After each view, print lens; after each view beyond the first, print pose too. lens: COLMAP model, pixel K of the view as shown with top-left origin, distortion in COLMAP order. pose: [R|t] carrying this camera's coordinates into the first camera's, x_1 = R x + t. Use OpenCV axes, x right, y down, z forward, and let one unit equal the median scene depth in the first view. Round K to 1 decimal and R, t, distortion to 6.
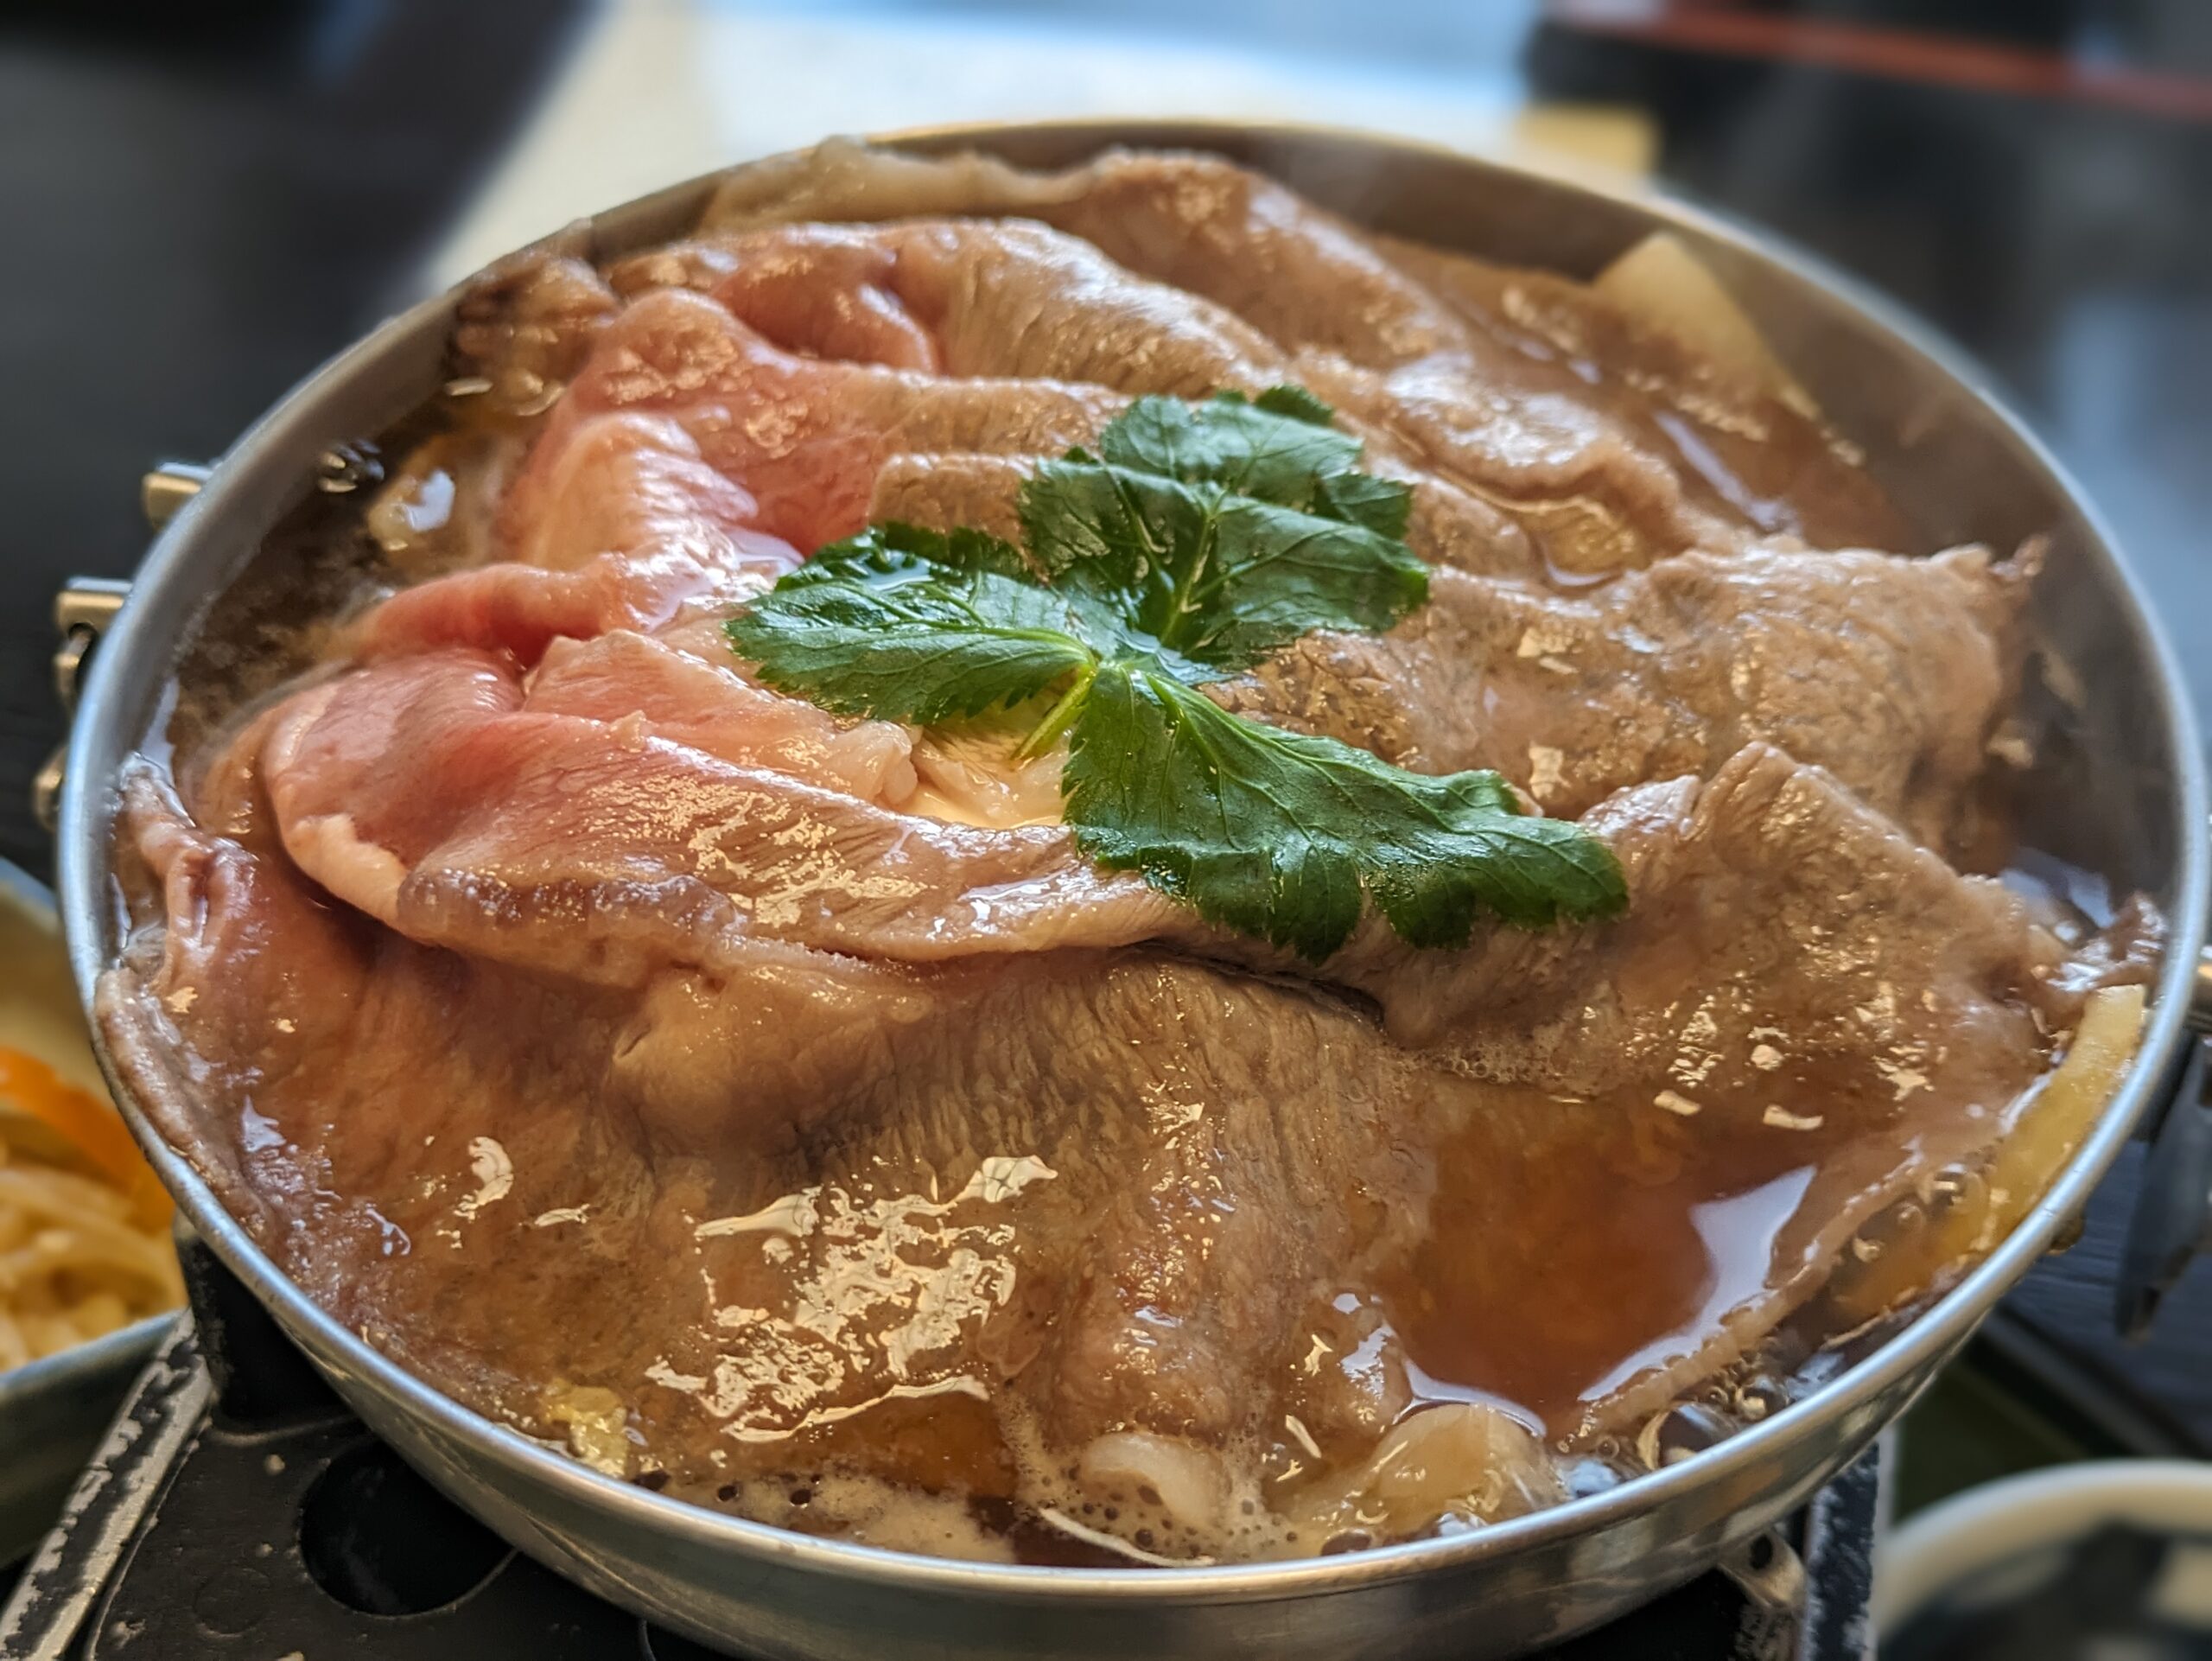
lens RADIAL K [[2999.3, 0, 1106.0], [0, 2999.3, 830.5], [0, 0, 1]] dist [-0.011864, -0.039385]
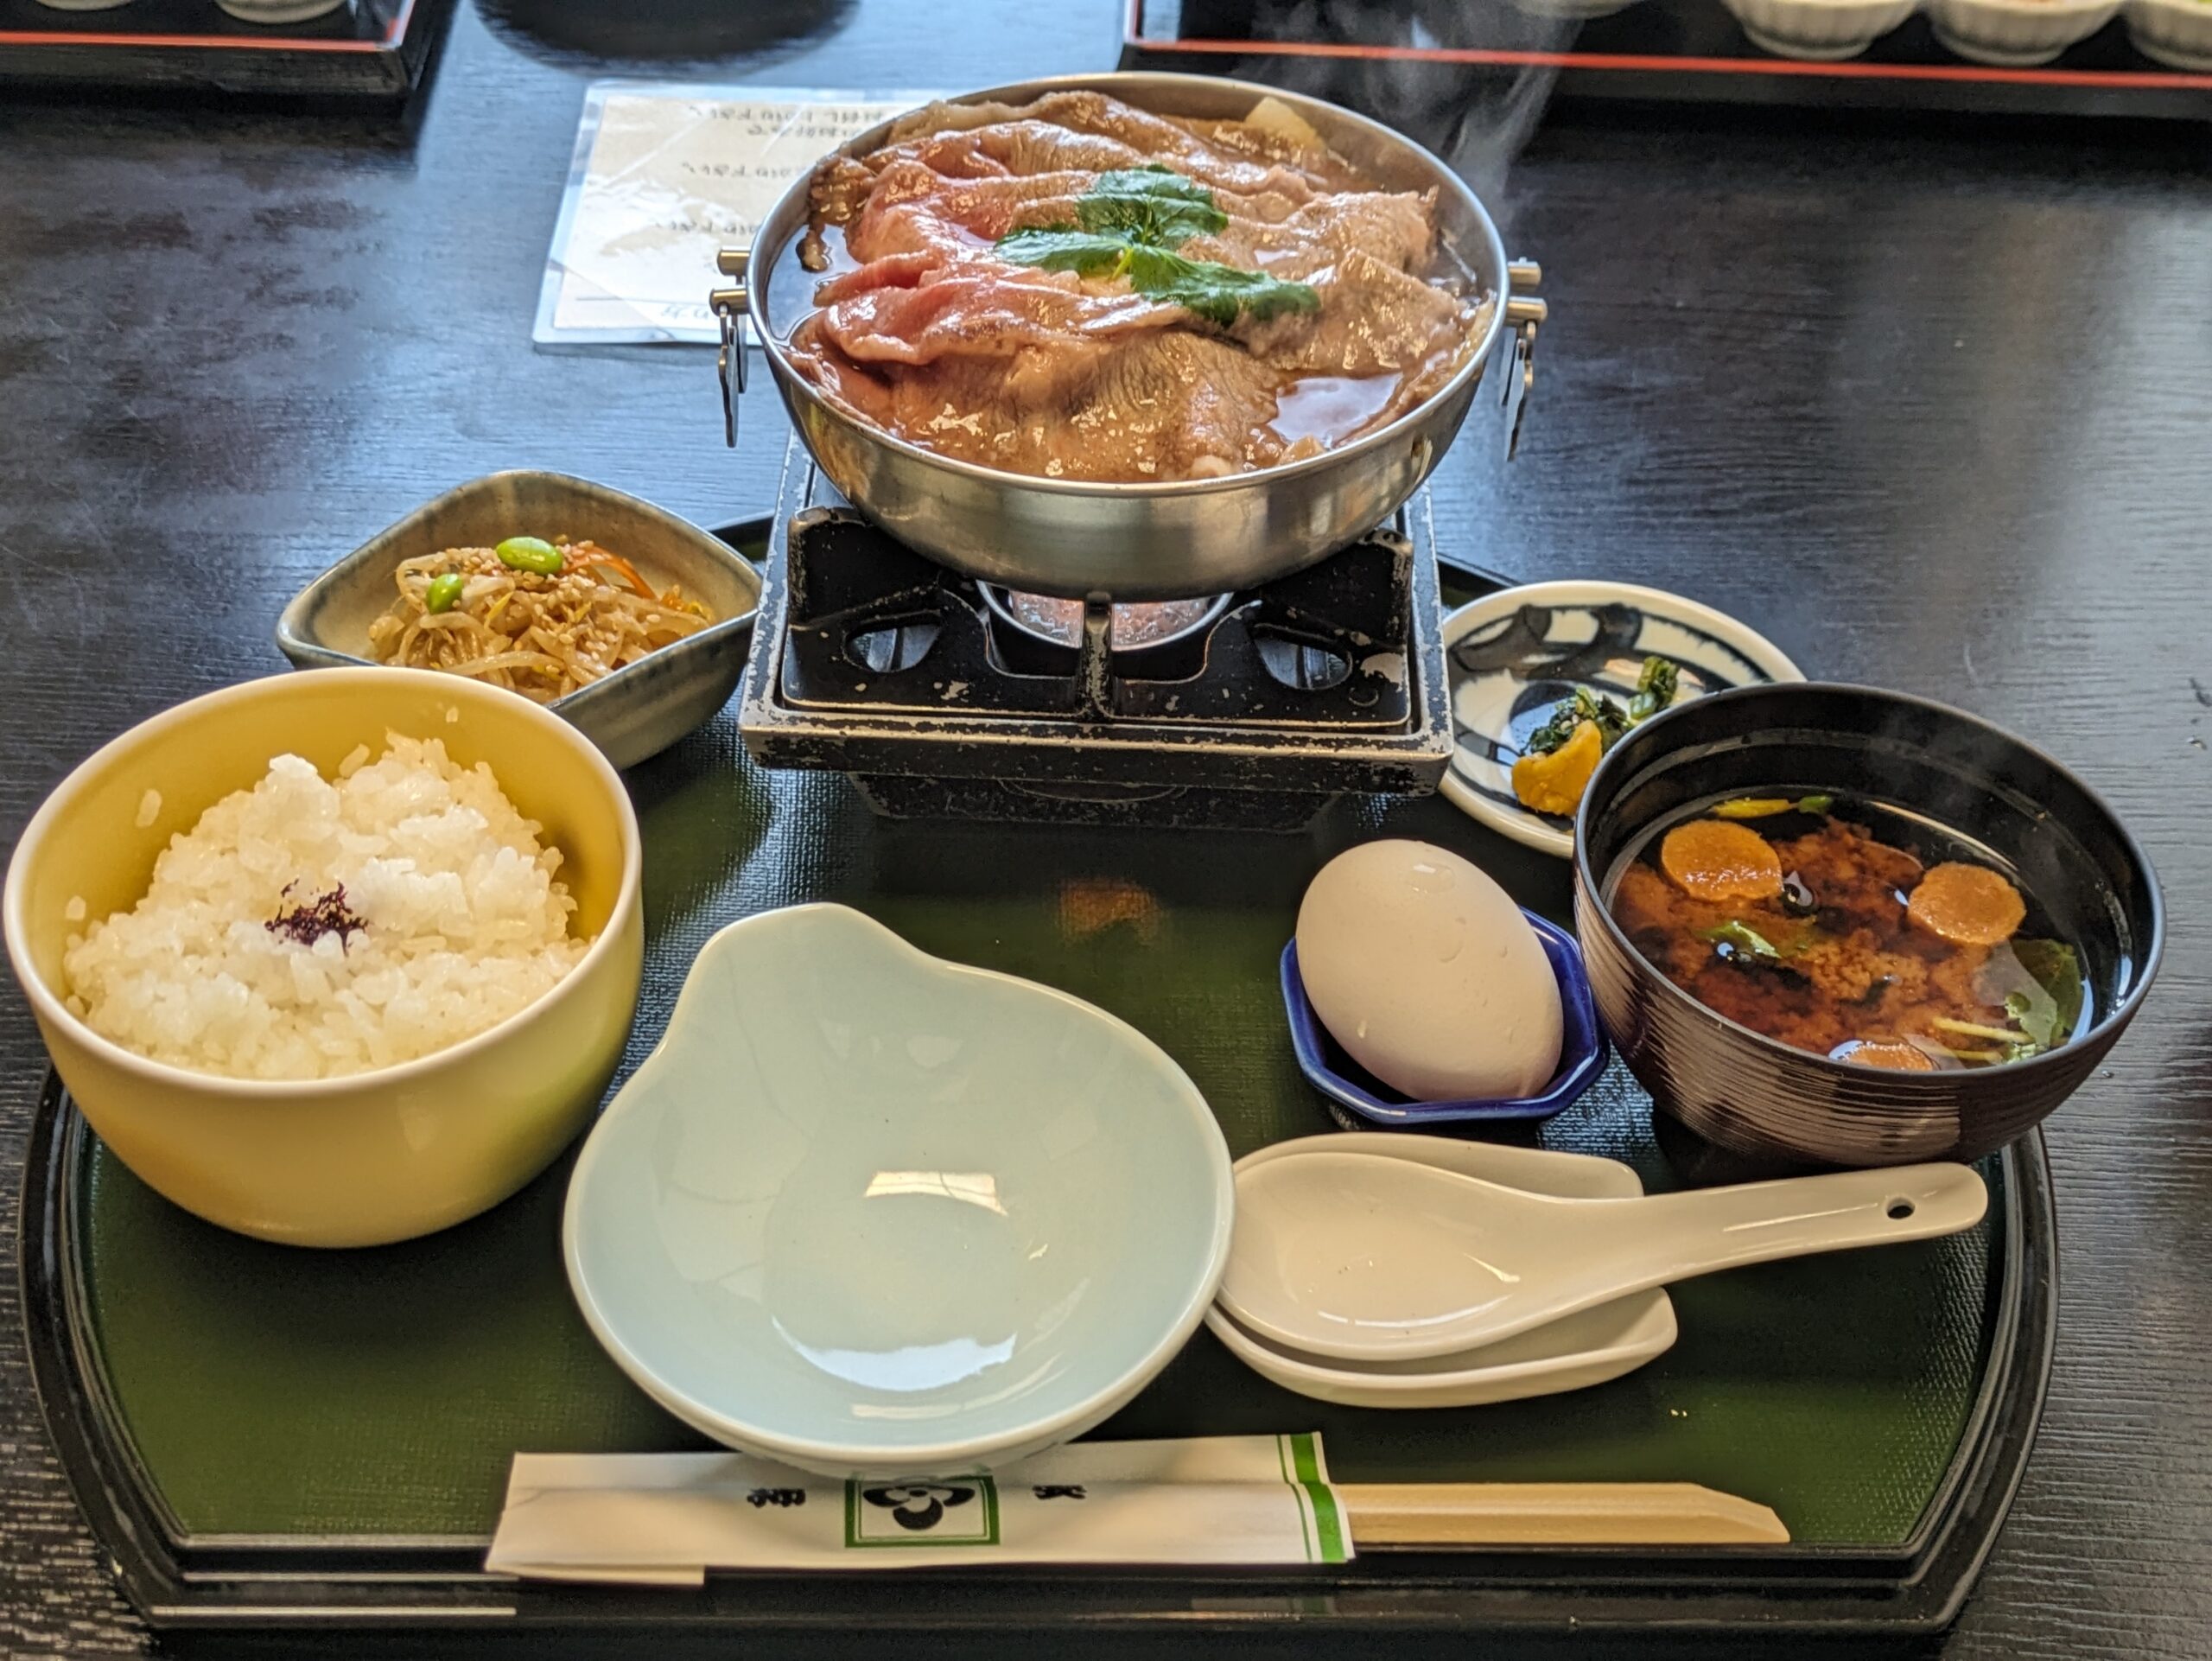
lens RADIAL K [[2999.3, 0, 1106.0], [0, 2999.3, 830.5], [0, 0, 1]] dist [-0.011864, -0.039385]
pose [[0.972524, -0.142483, 0.184107, -0.636401], [0.148737, 0.988663, -0.020547, 0.554489], [-0.179092, 0.047366, 0.982691, -1.802993]]
